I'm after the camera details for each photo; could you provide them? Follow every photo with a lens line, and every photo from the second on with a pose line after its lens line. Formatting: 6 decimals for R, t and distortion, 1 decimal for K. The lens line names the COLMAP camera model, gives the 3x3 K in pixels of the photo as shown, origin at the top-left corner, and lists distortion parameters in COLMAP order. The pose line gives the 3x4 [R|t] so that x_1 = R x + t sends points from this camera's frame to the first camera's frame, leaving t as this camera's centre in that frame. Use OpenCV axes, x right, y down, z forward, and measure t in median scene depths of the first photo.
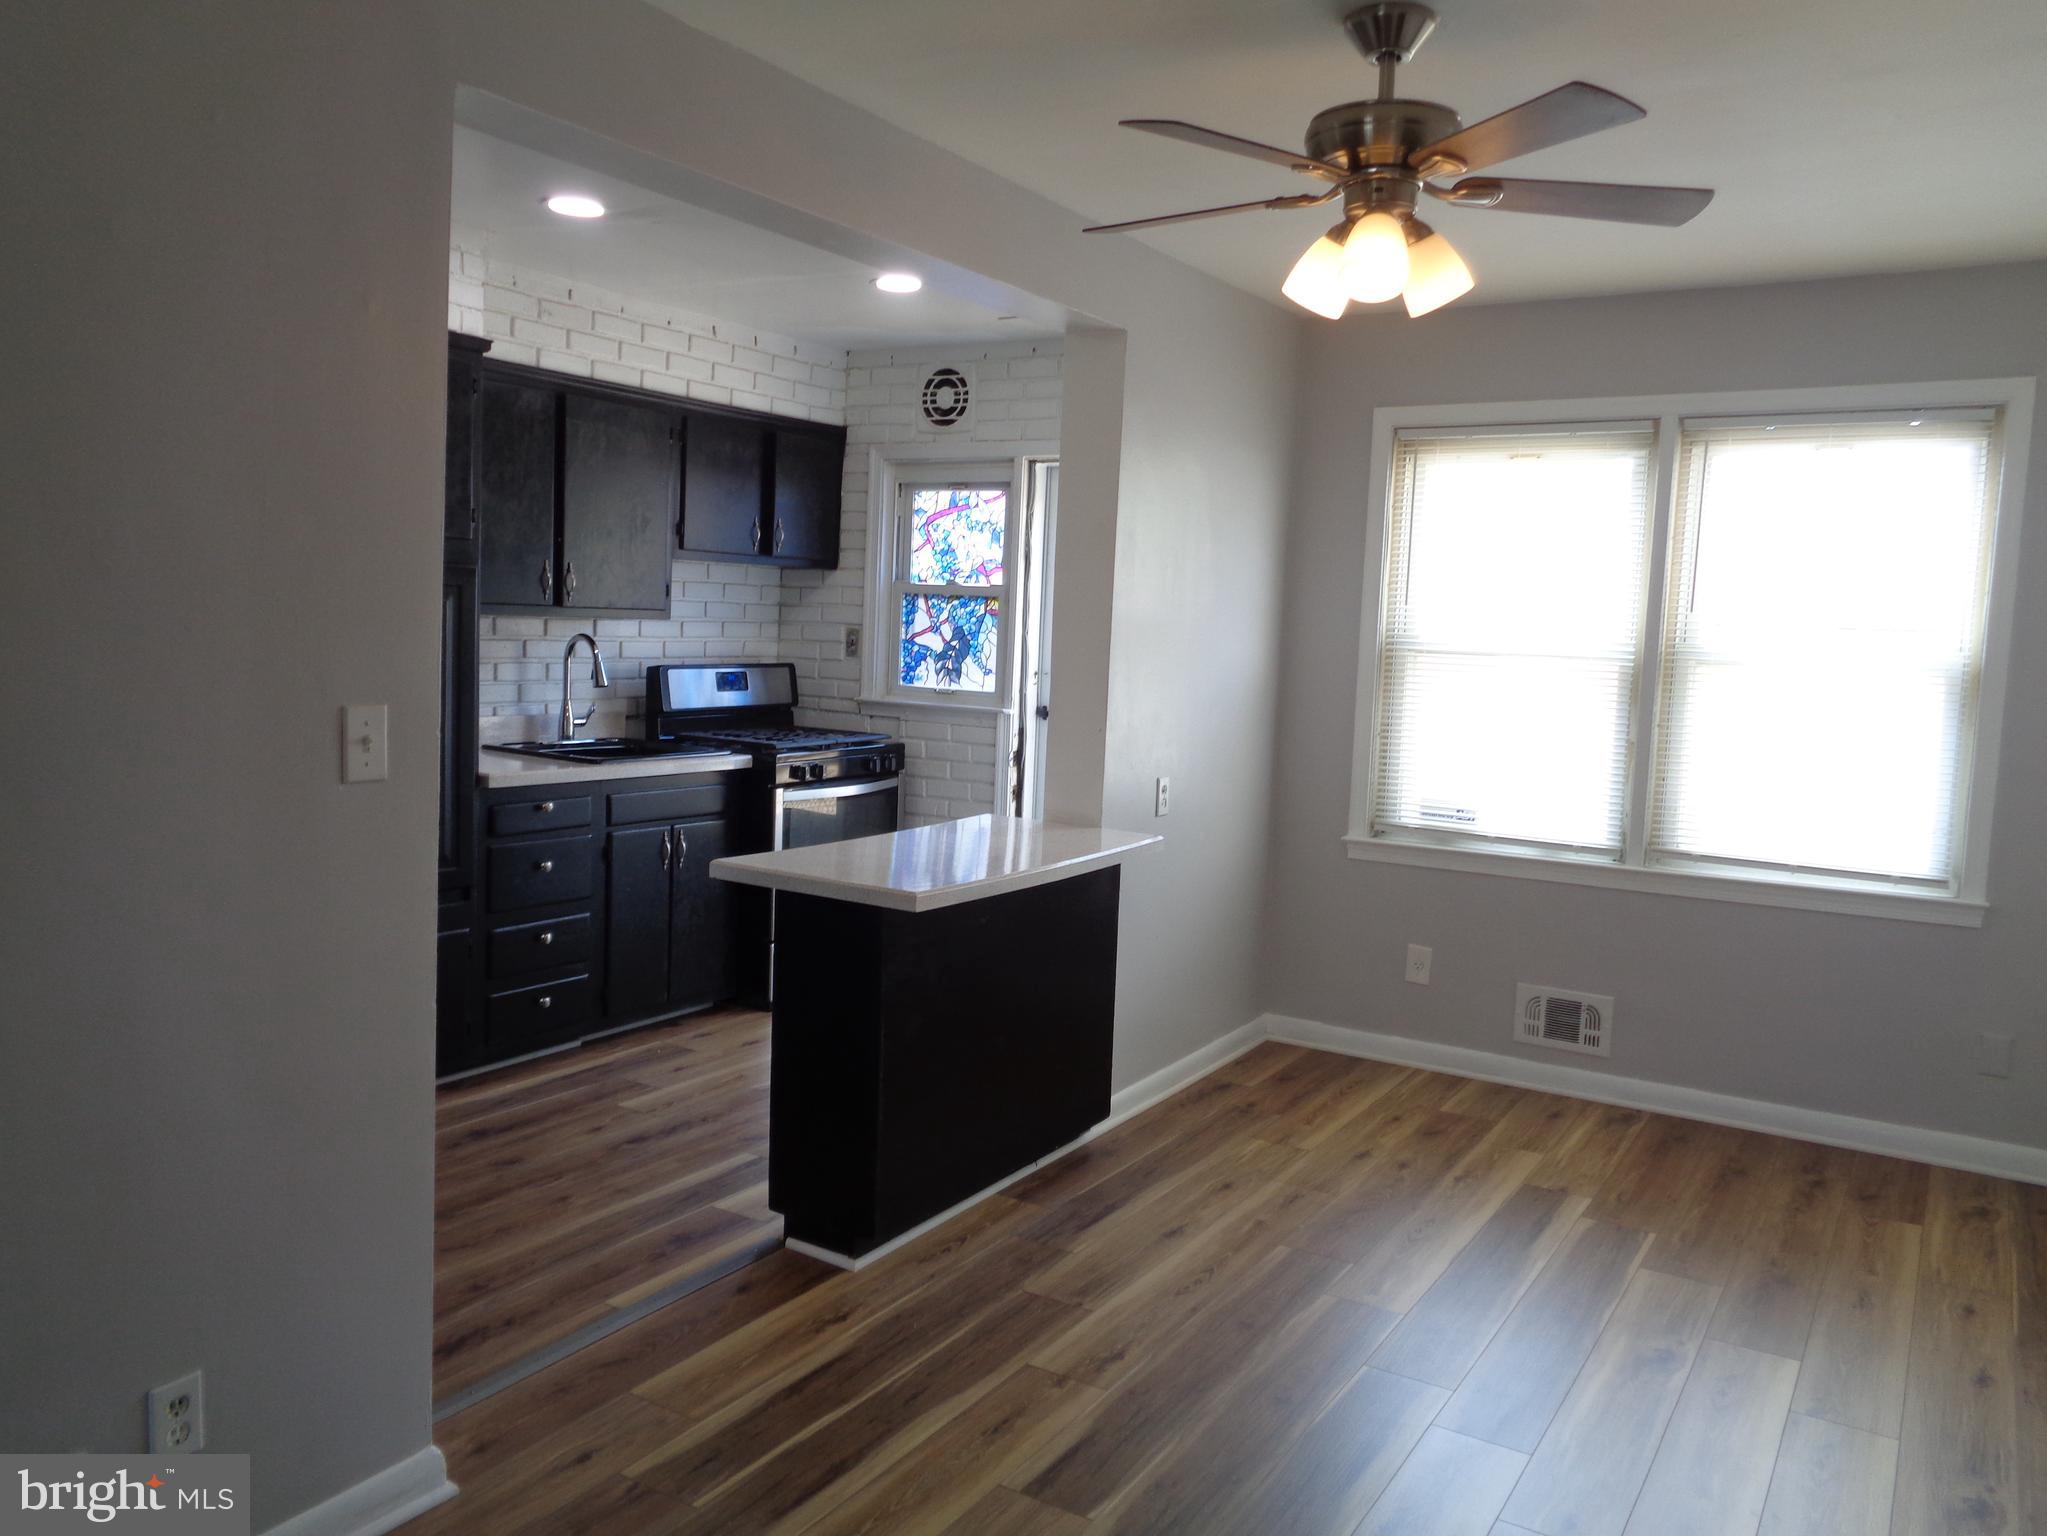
lens RADIAL K [[1541.7, 0, 1013.4], [0, 1541.7, 763.0], [0, 0, 1]] dist [0.020092, 0.002558]
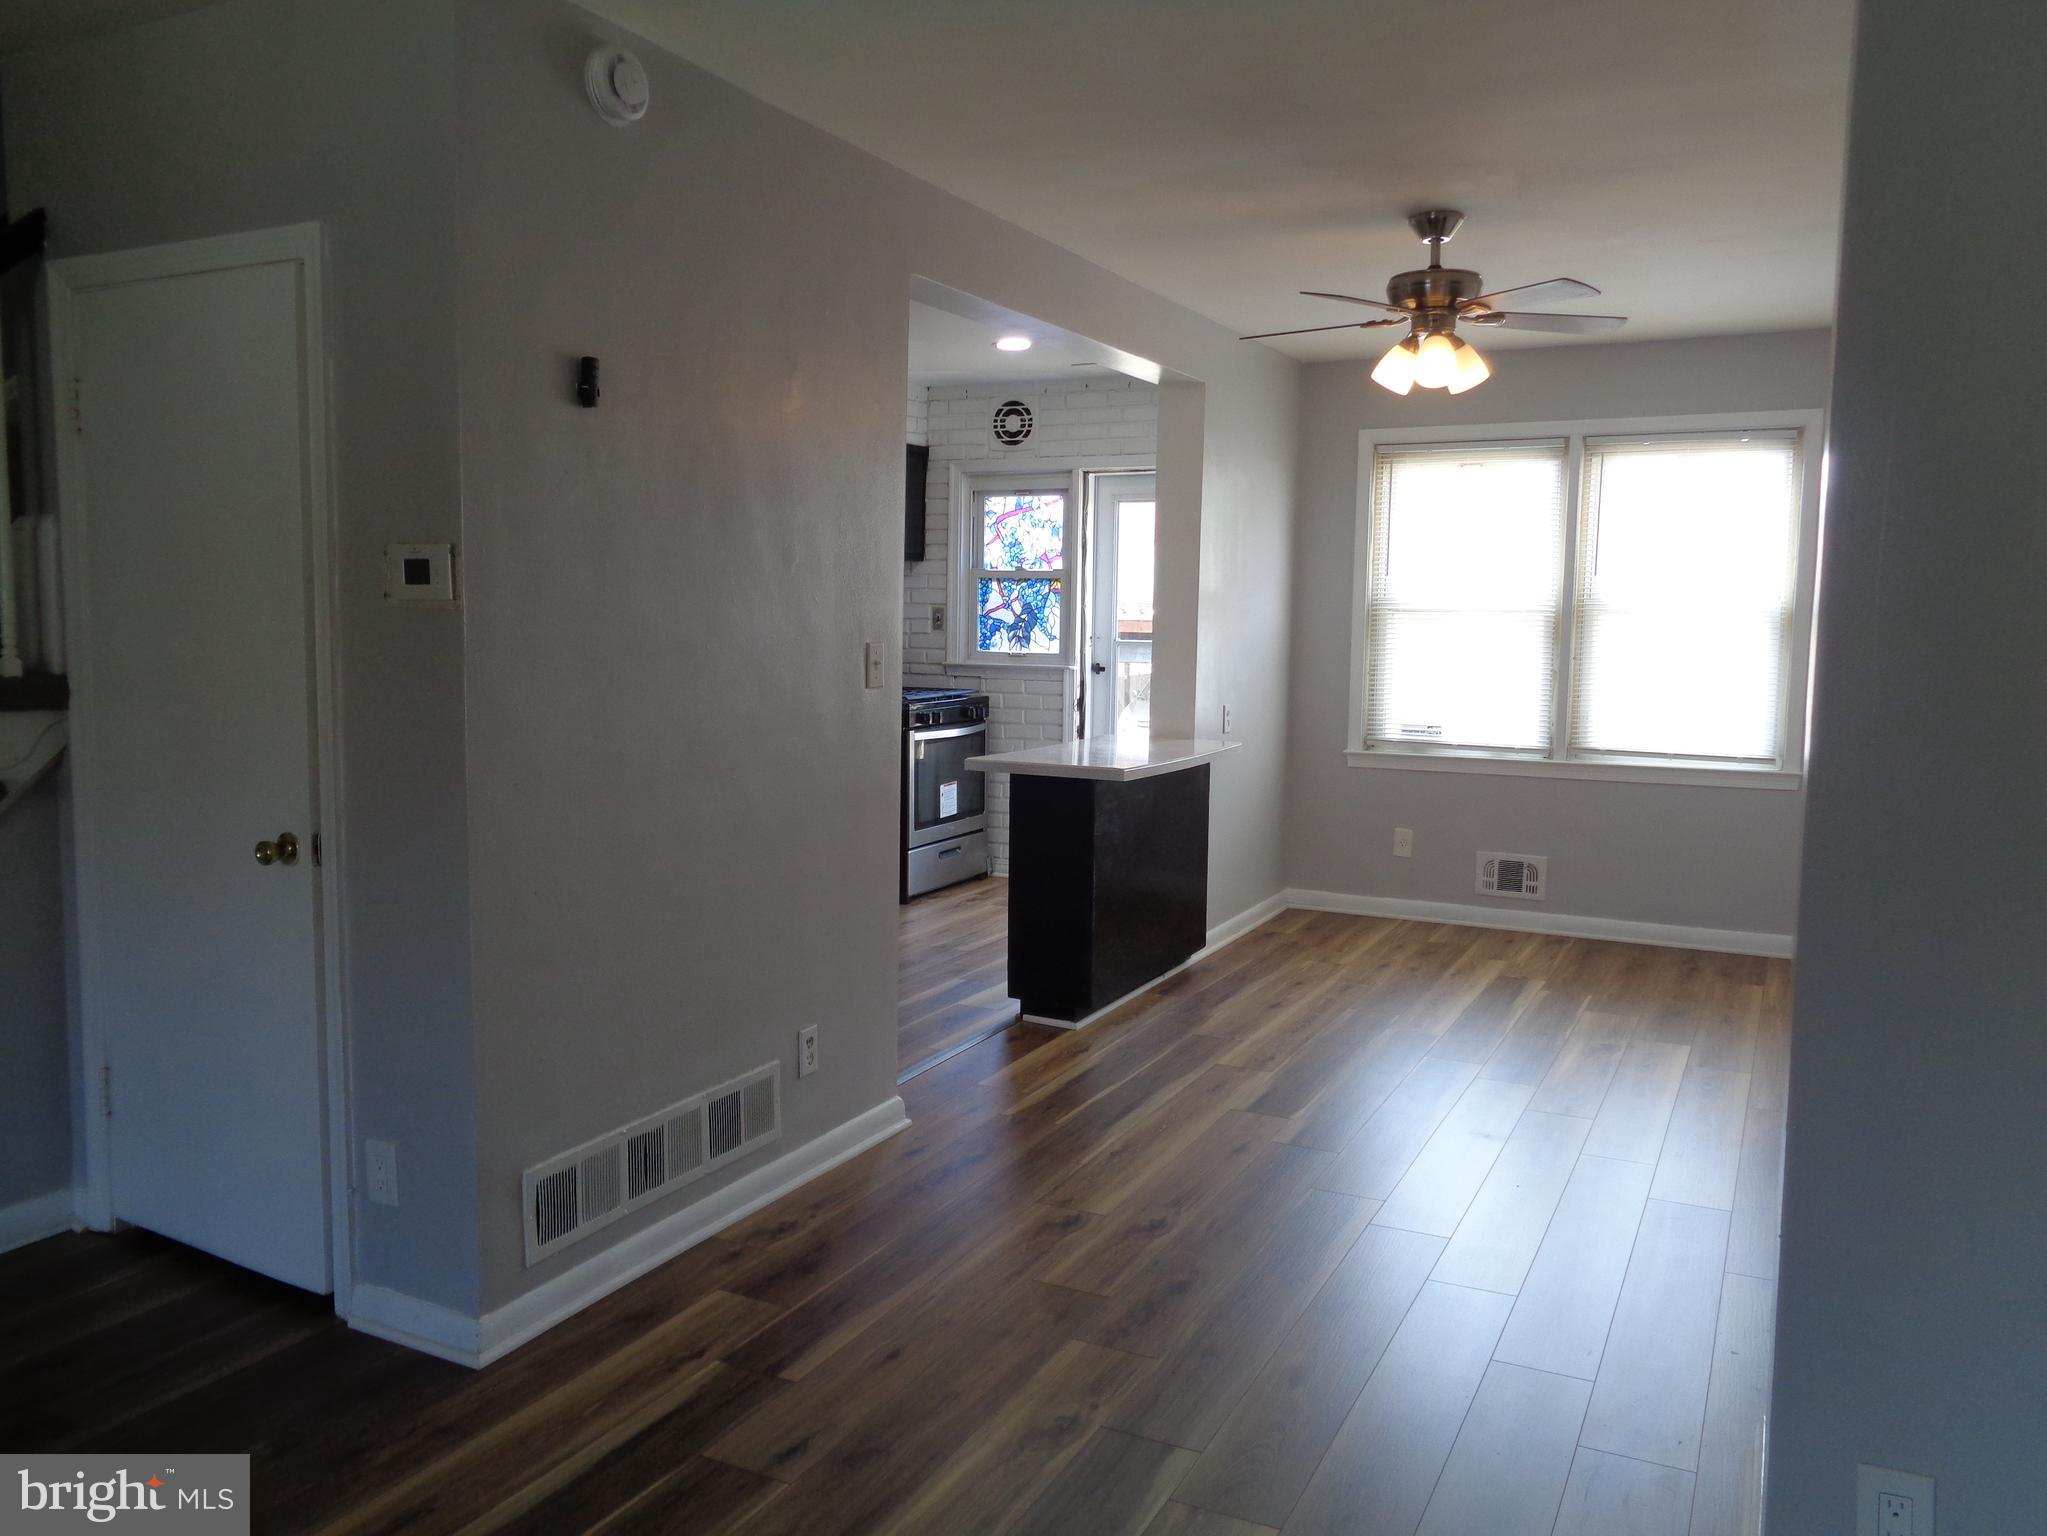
lens RADIAL K [[1536.4, 0, 996.7], [0, 1536.4, 774.8], [0, 0, 1]] dist [-0.007342, -0.001512]
pose [[0.996815, -0.035725, 0.071296, -0.172286], [0.034742, 0.999284, 0.014981, 0.036535], [-0.071780, -0.012456, 0.997343, -0.289809]]
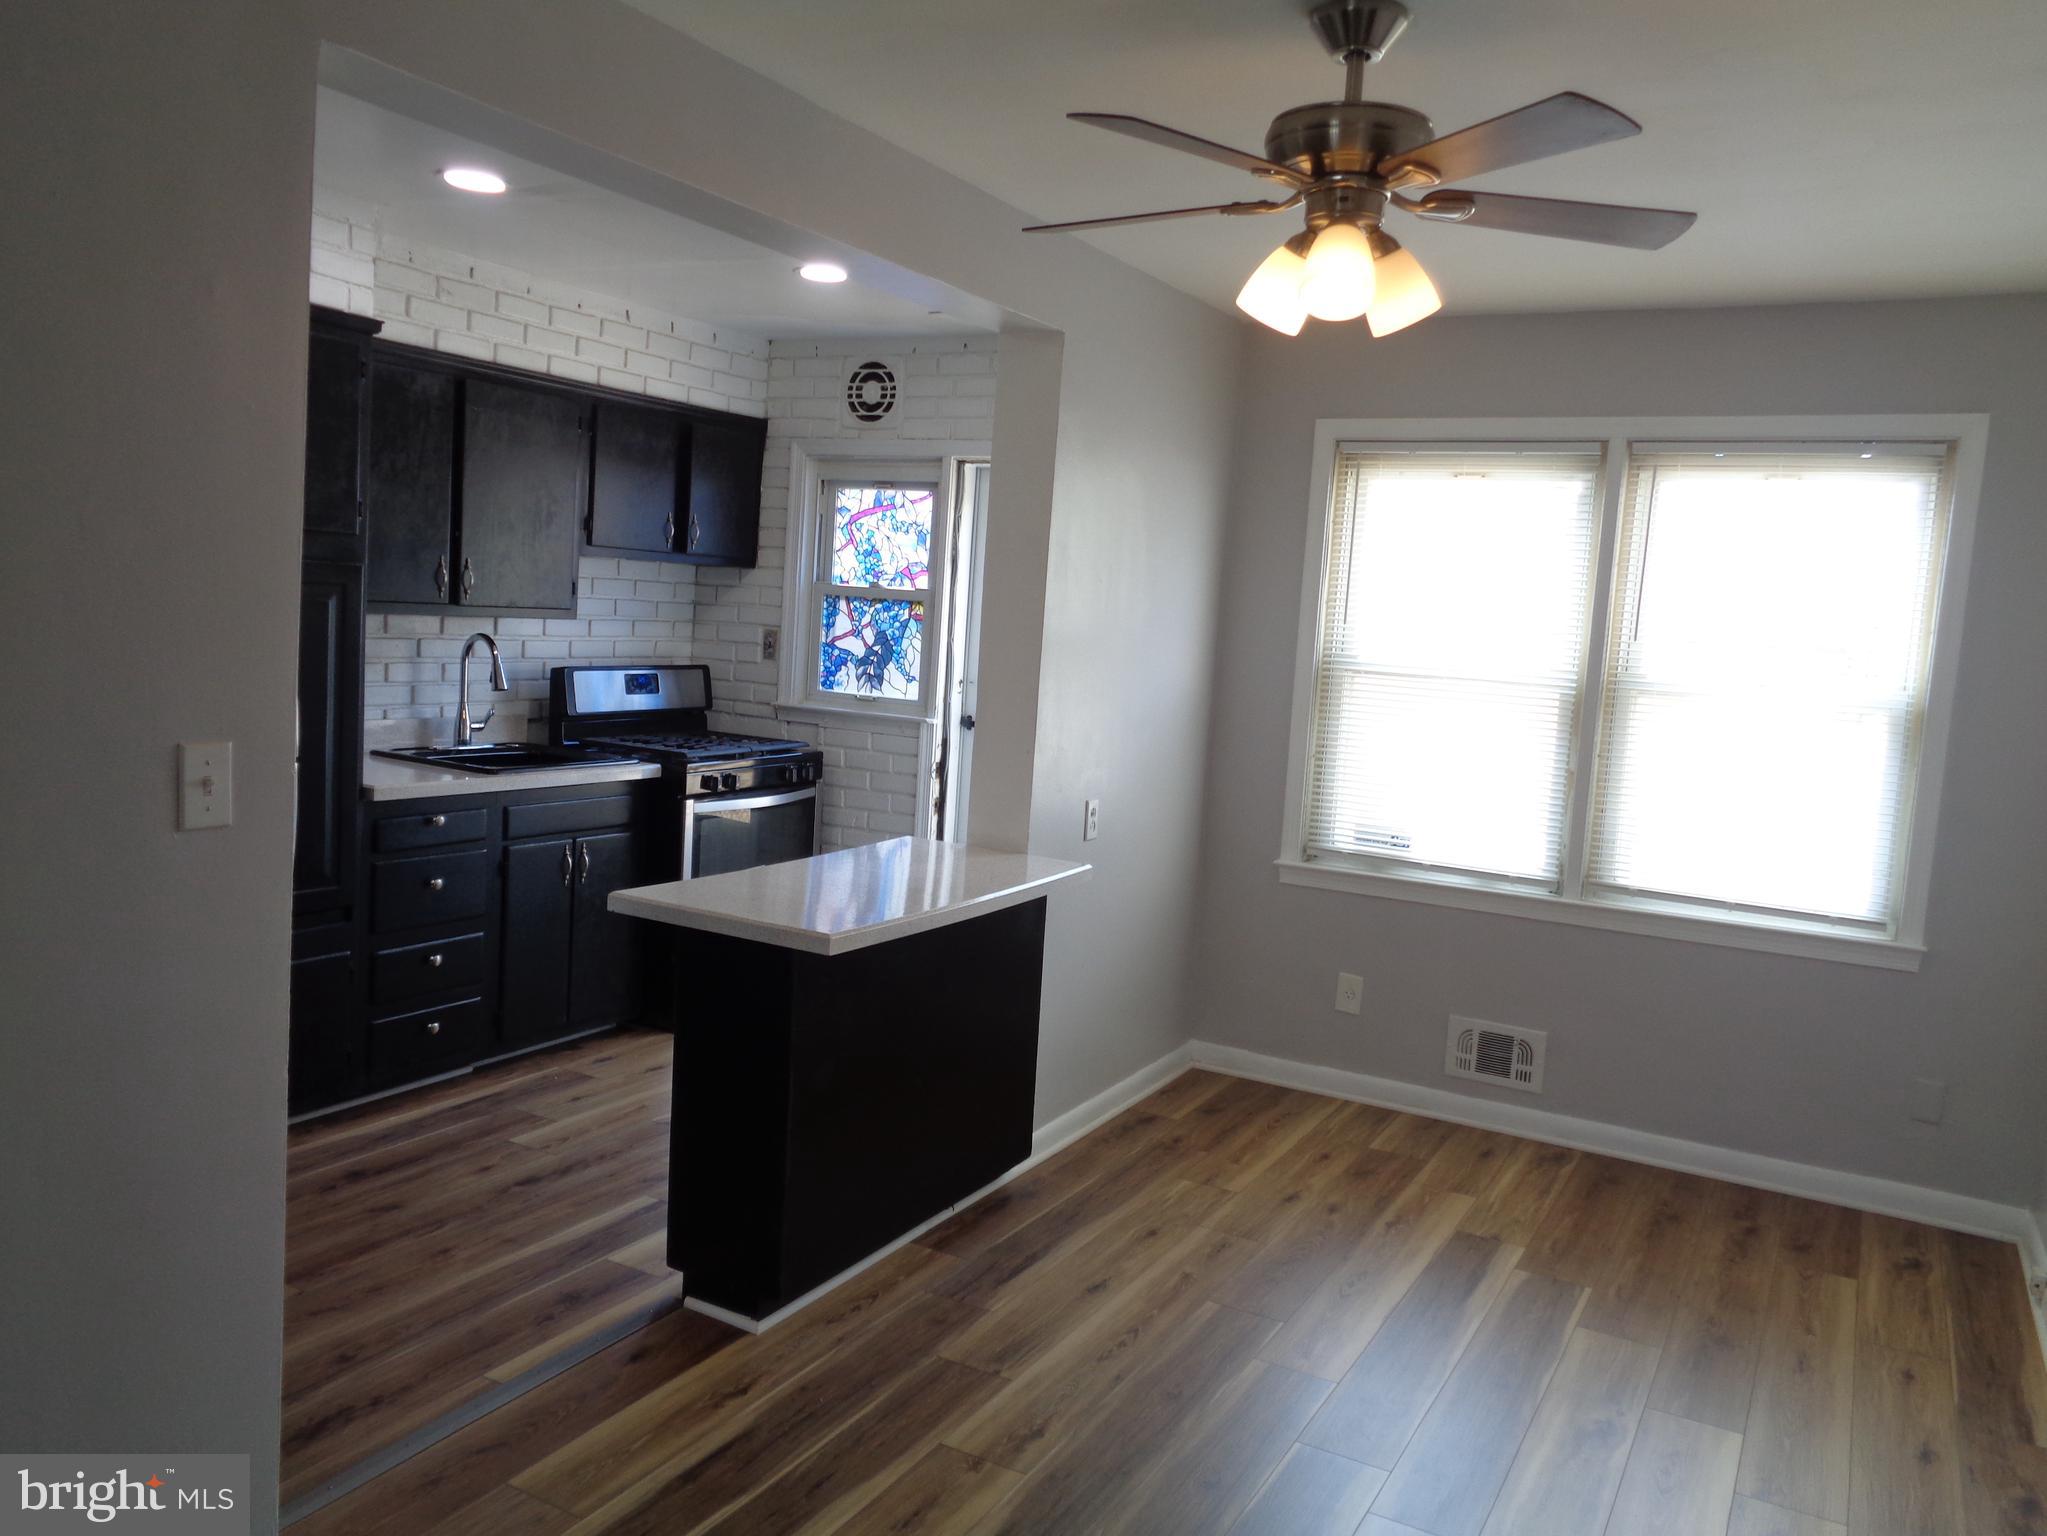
lens RADIAL K [[1539.9, 0, 1014.5], [0, 1539.9, 769.8], [0, 0, 1]] dist [0.007944, 0.003093]
pose [[0.998506, 0.017369, 0.051806, -0.001081], [-0.018064, 0.999753, 0.012984, -0.017909], [-0.051568, -0.013901, 0.998573, 0.040286]]
